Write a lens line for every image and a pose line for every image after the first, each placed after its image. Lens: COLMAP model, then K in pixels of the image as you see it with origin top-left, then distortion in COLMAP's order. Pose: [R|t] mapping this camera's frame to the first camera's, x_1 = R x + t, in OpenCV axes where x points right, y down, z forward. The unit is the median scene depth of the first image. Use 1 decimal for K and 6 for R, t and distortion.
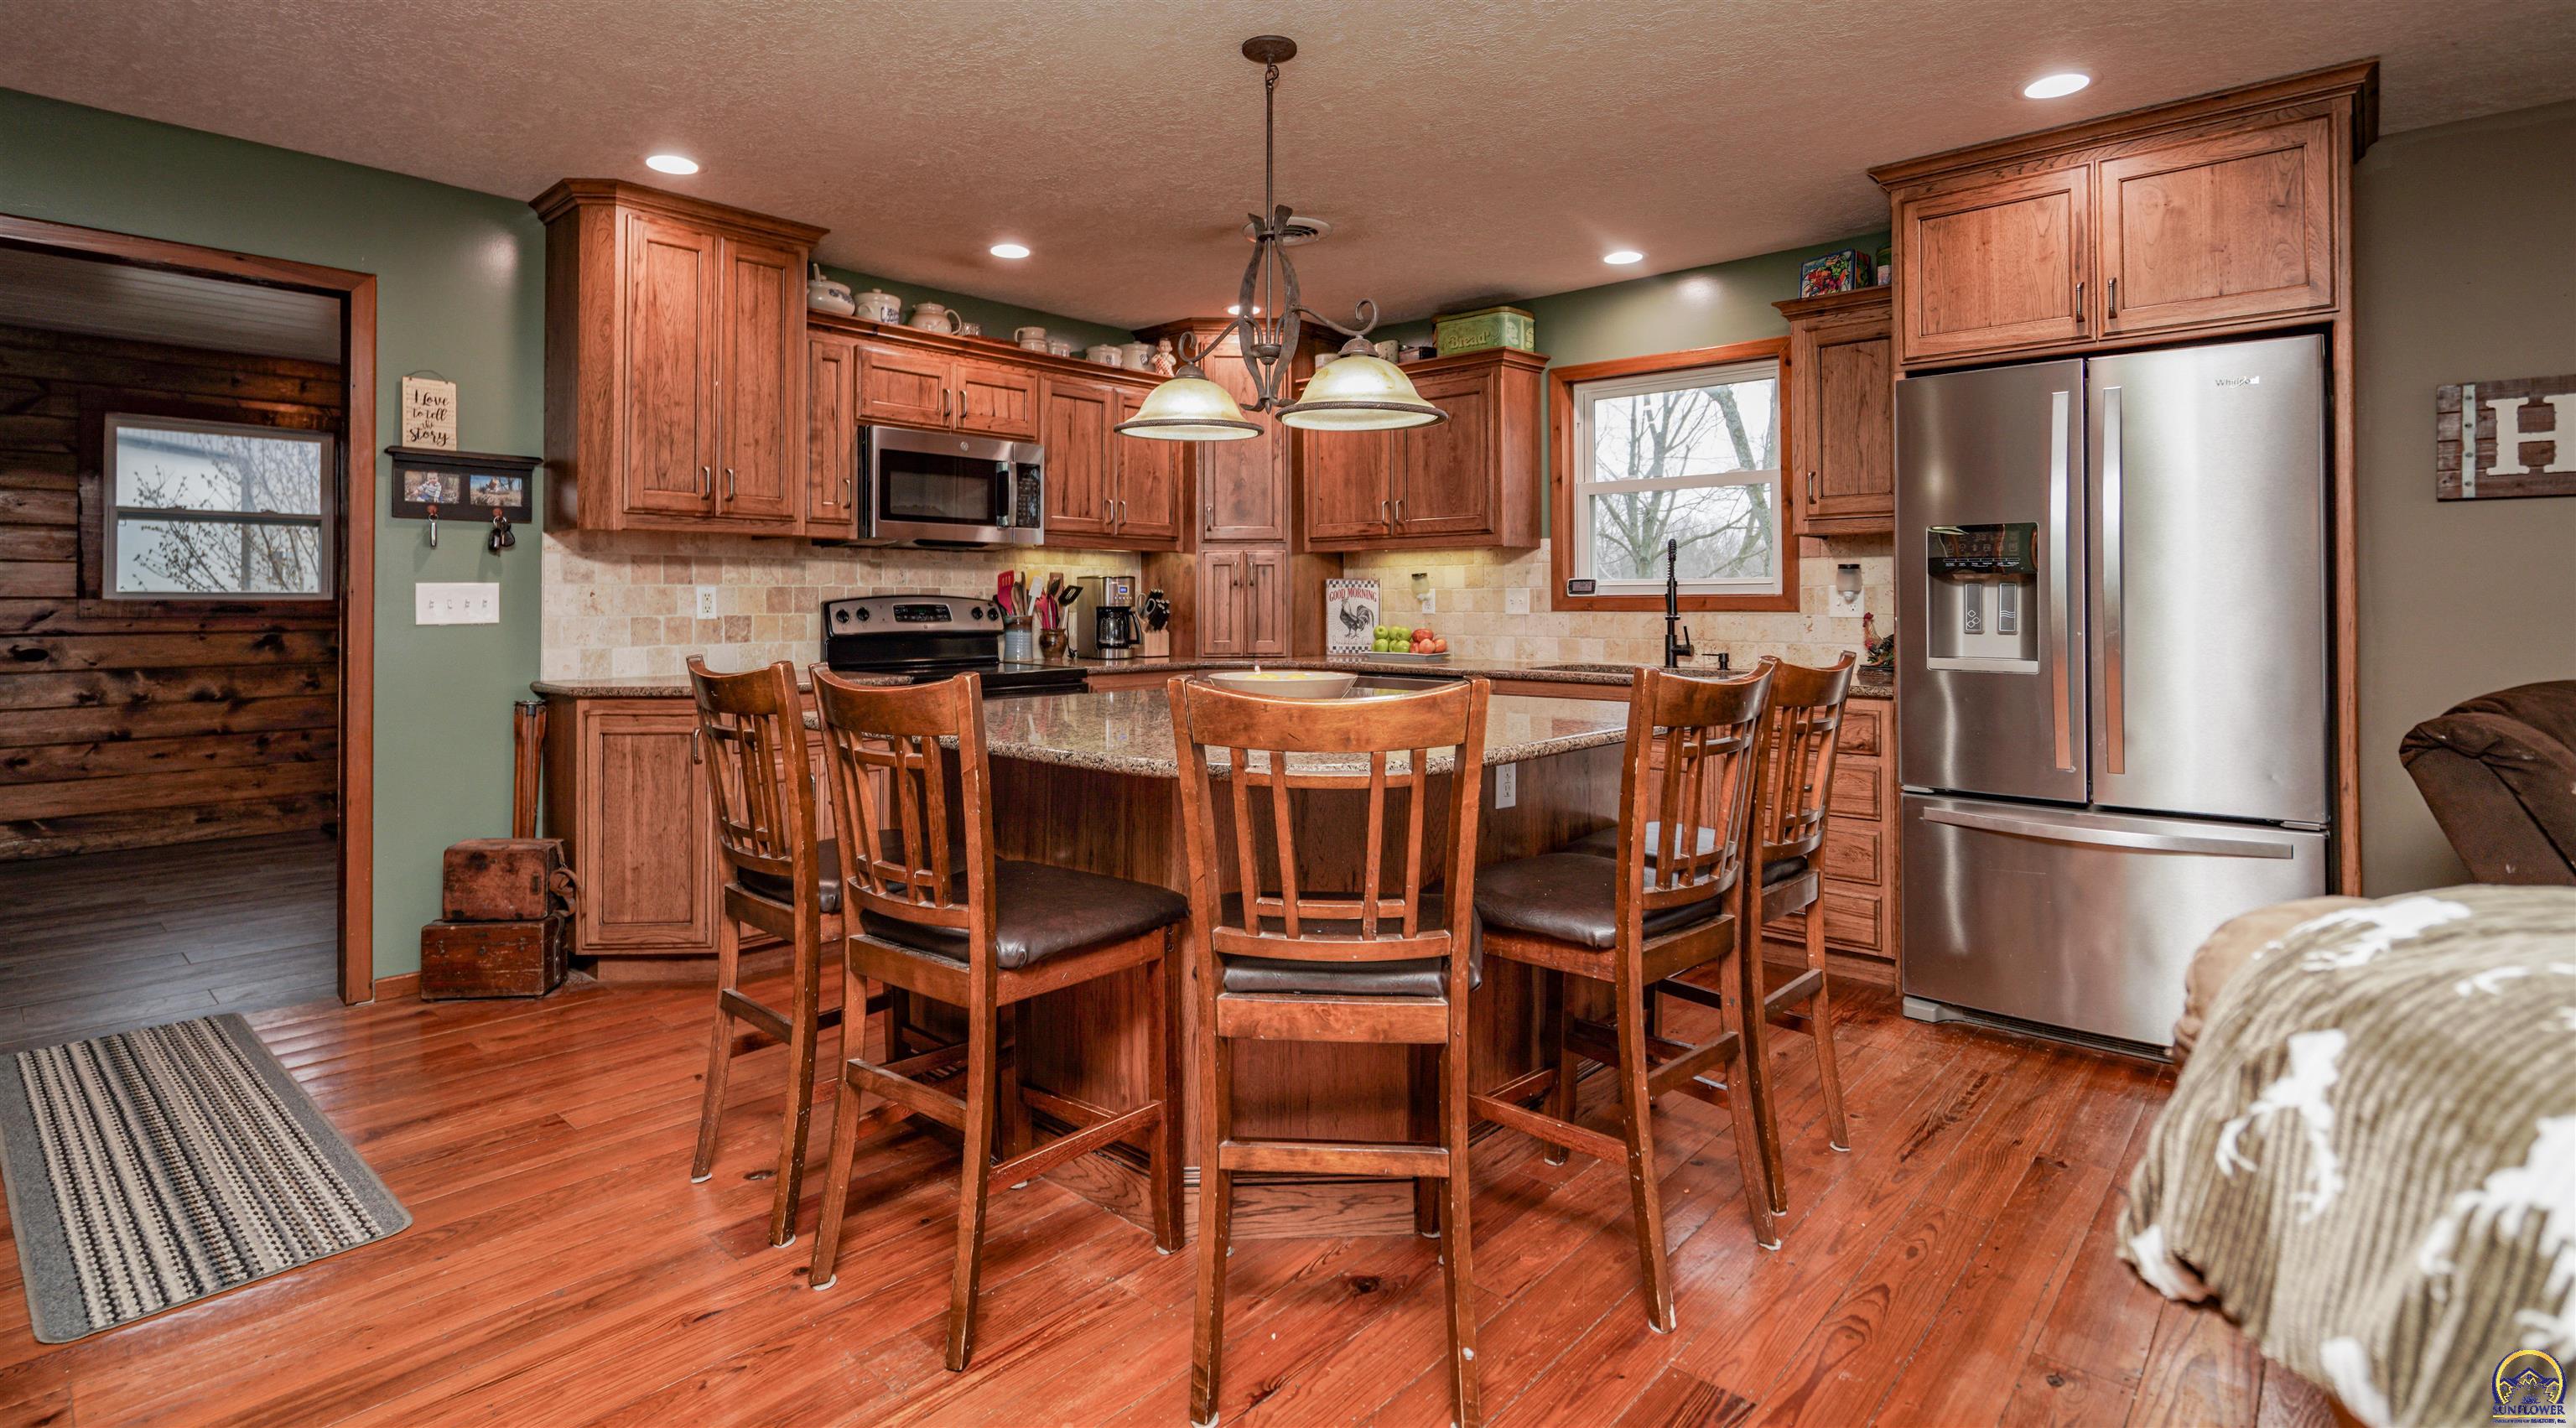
lens RADIAL K [[1222.8, 0, 1281.9], [0, 1222.8, 597.2], [0, 0, 1]] dist [-0.002925, 0.002165]
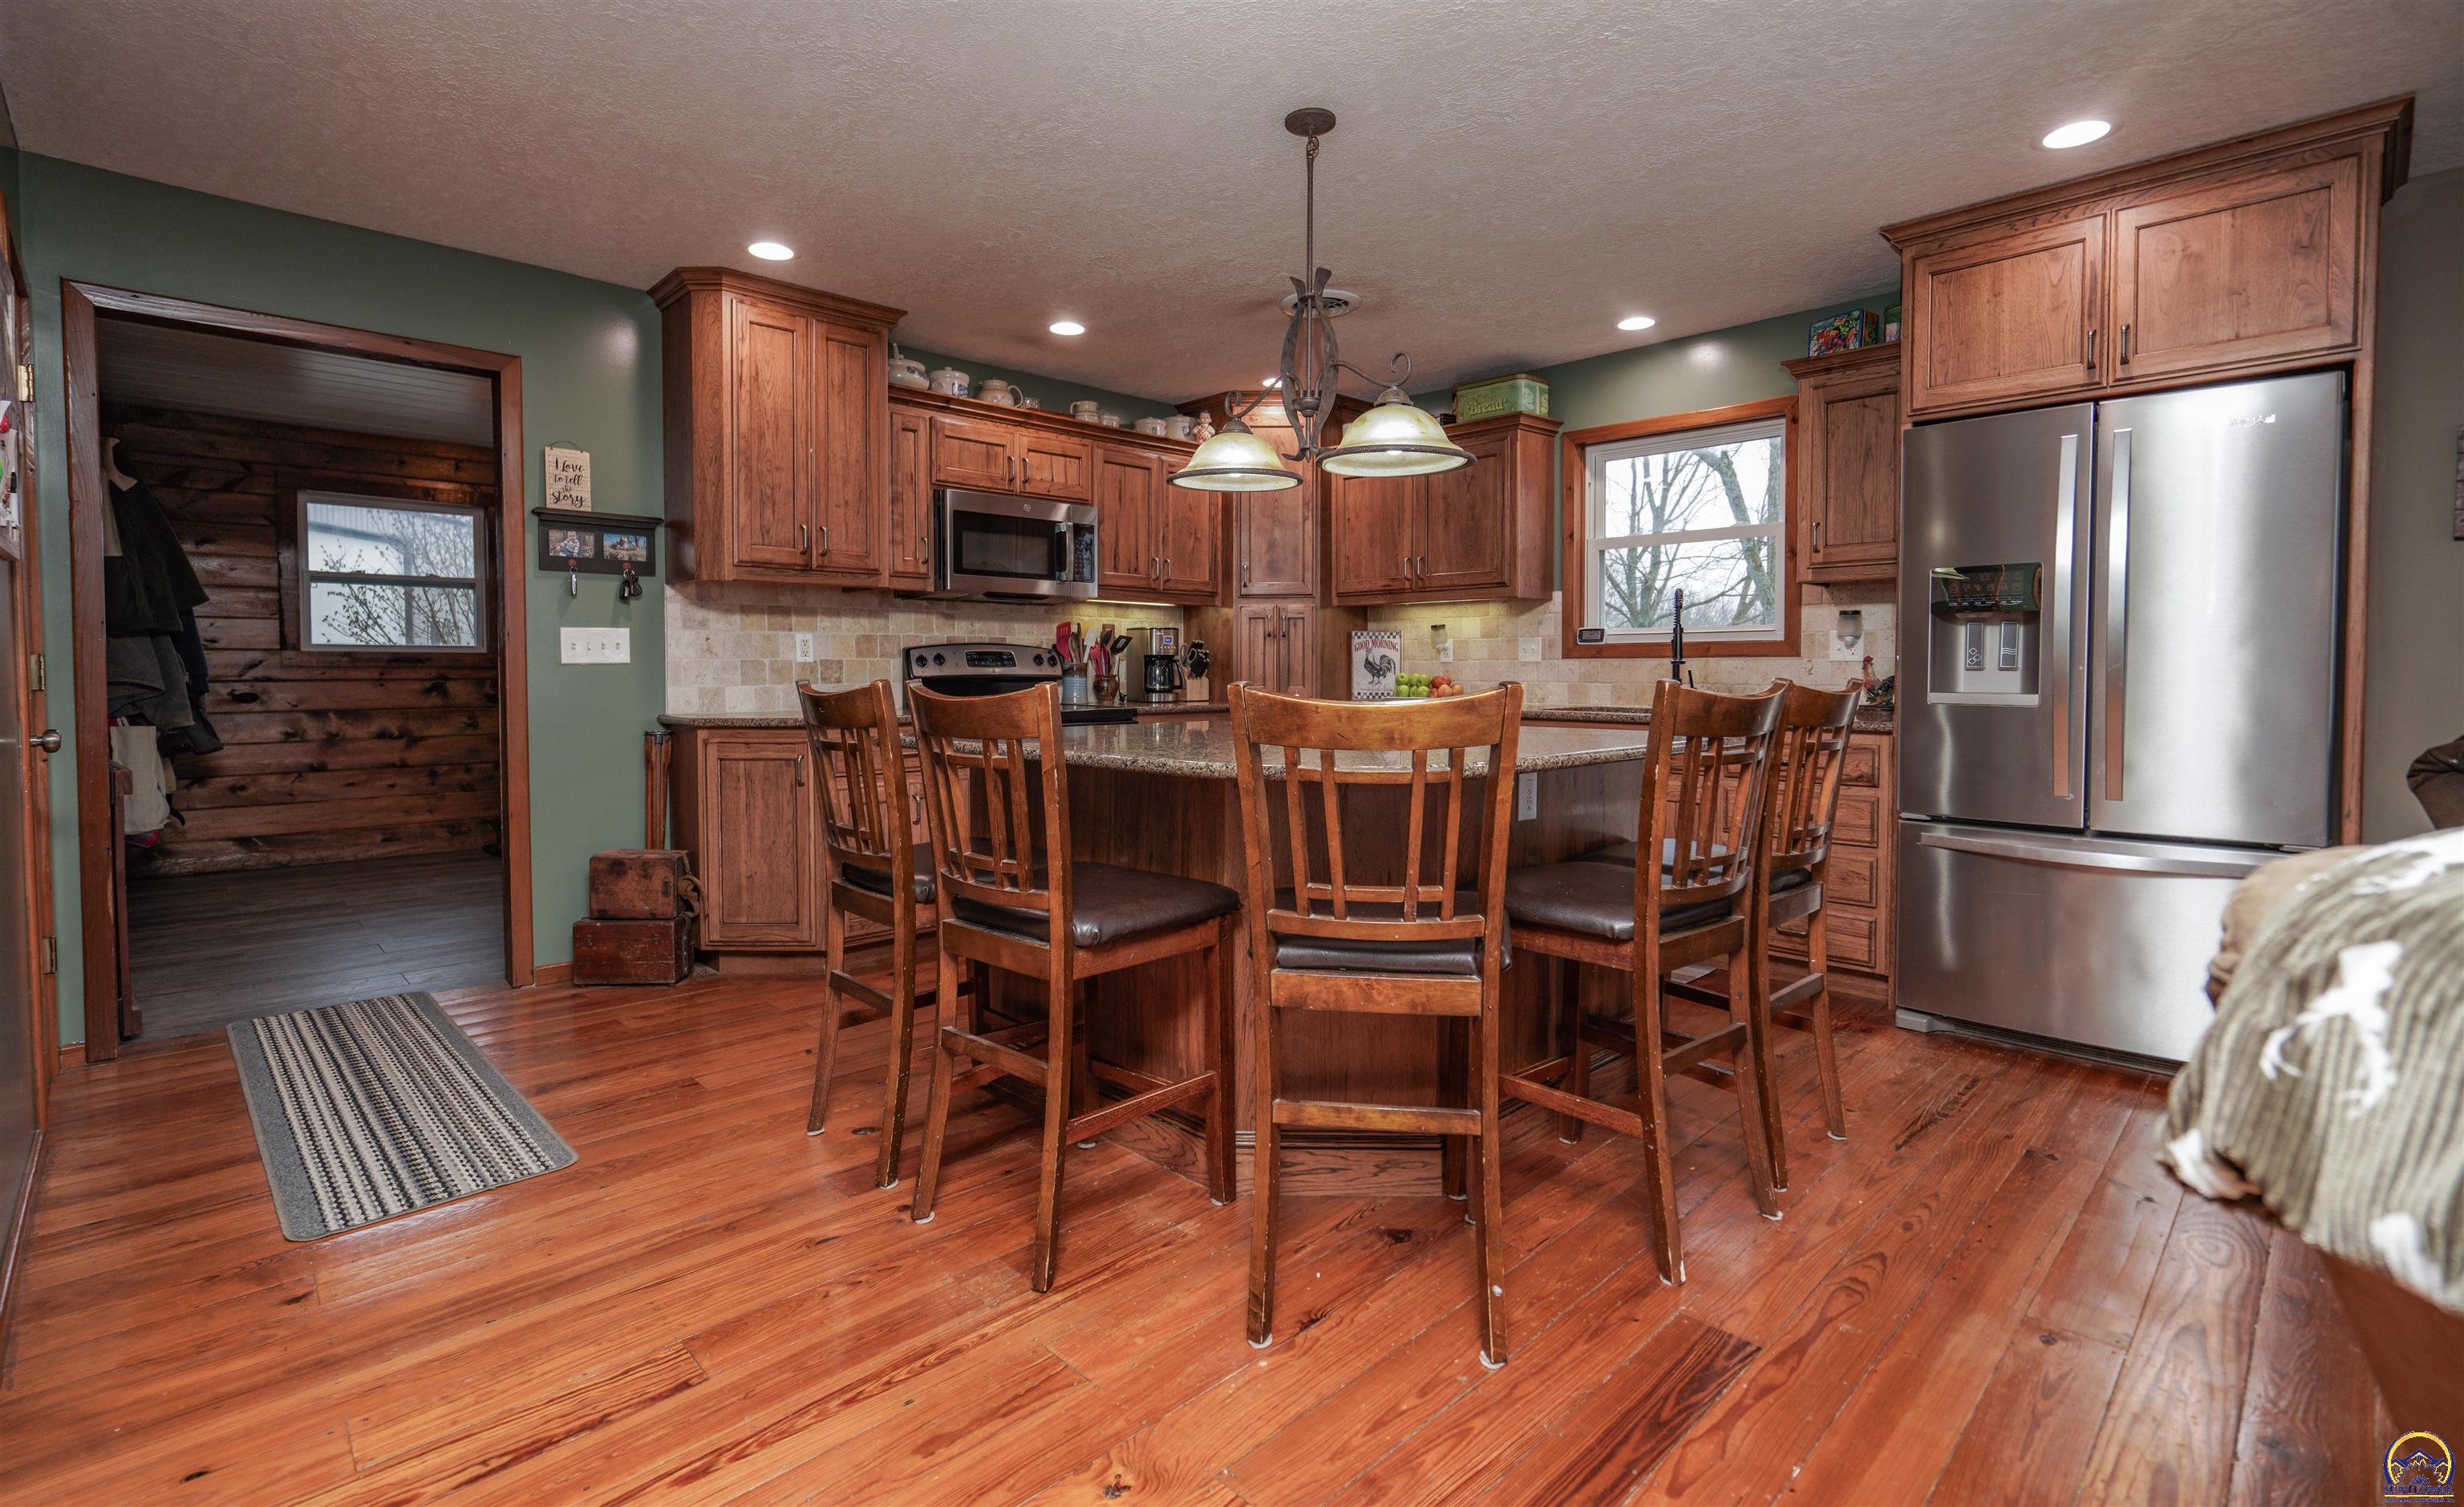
lens RADIAL K [[1109.8, 0, 1225.9], [0, 1109.8, 709.2], [0, 0, 1]] dist [-0.002837, 0.001968]
pose [[0.997612, 0.003313, -0.068988, -0.010630], [-0.000422, 0.999122, 0.041882, 0.019658], [0.069066, -0.041753, 0.996738, -0.000553]]
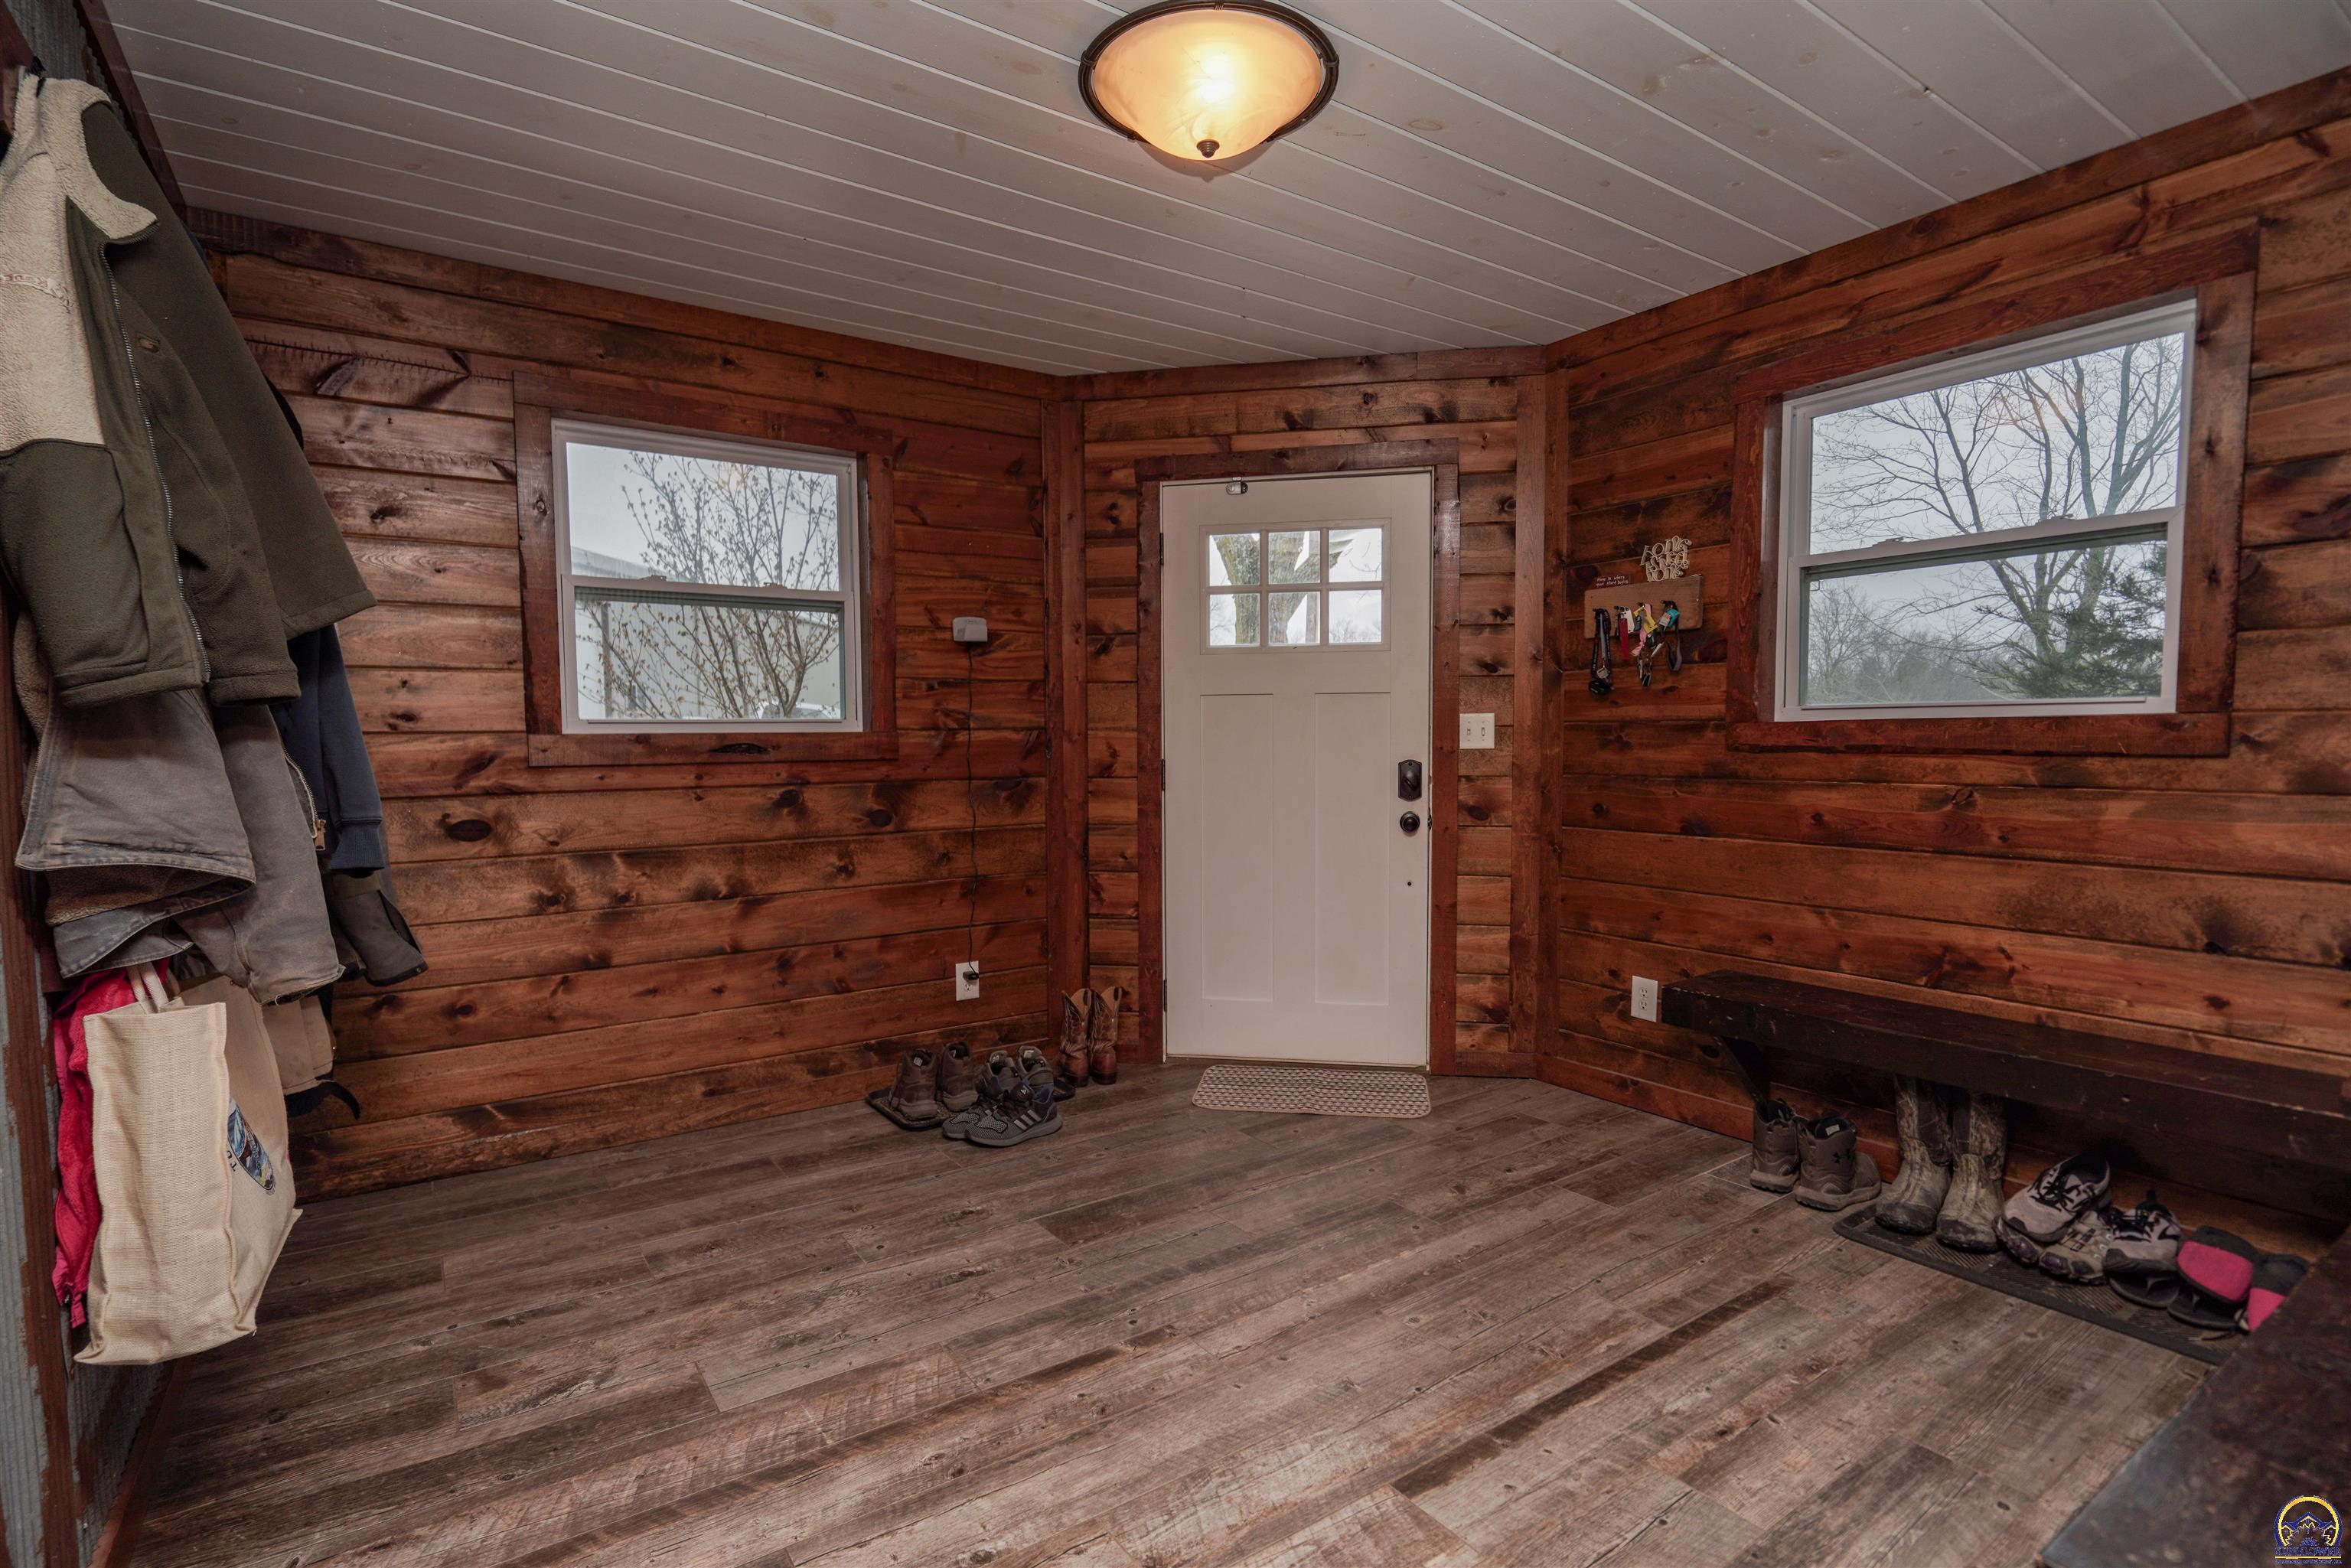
lens RADIAL K [[1064.9, 0, 1127.2], [0, 1064.9, 807.7], [0, 0, 1]] dist [-0.009515, 0.003672]
pose [[0.962049, 0.008381, -0.272747, -0.867282], [0.011626, 0.997362, 0.071657, 0.005699], [0.272628, -0.072109, 0.959414, 0.894270]]
